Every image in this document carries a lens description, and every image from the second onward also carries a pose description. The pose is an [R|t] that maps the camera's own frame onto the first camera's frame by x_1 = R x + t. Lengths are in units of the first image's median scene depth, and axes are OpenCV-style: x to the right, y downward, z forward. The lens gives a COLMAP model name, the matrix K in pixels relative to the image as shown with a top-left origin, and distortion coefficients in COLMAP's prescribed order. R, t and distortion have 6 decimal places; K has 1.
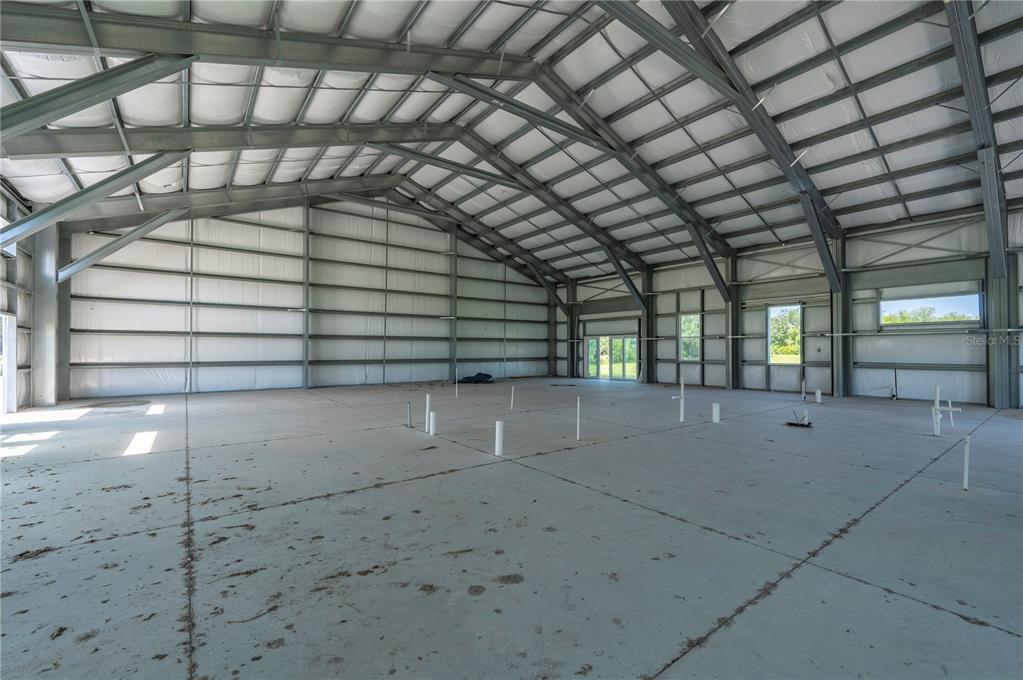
lens RADIAL K [[427.0, 0, 507.5], [0, 427.0, 343.0], [0, 0, 1]] dist [0.005502, -0.000090]
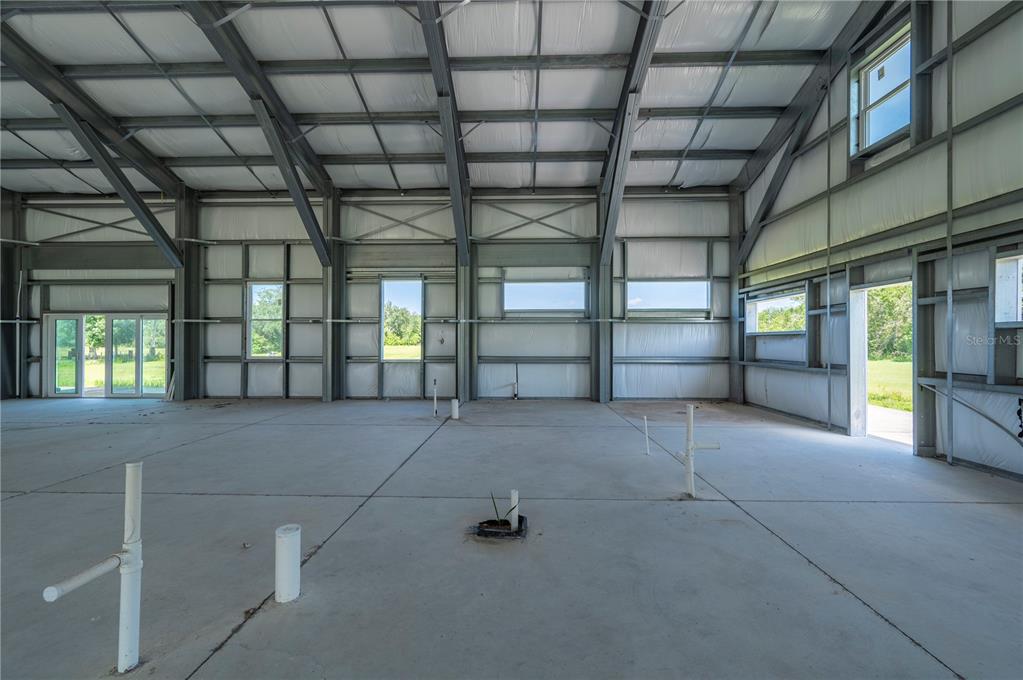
lens RADIAL K [[427.0, 0, 510.7], [0, 427.0, 337.8], [0, 0, 1]] dist [0.005502, -0.000090]
pose [[0.630482, 0.005734, 0.776183, 0.190126], [-0.013685, 0.999899, 0.003729, 0.005439], [-0.776083, -0.012973, 0.630497, 0.376507]]
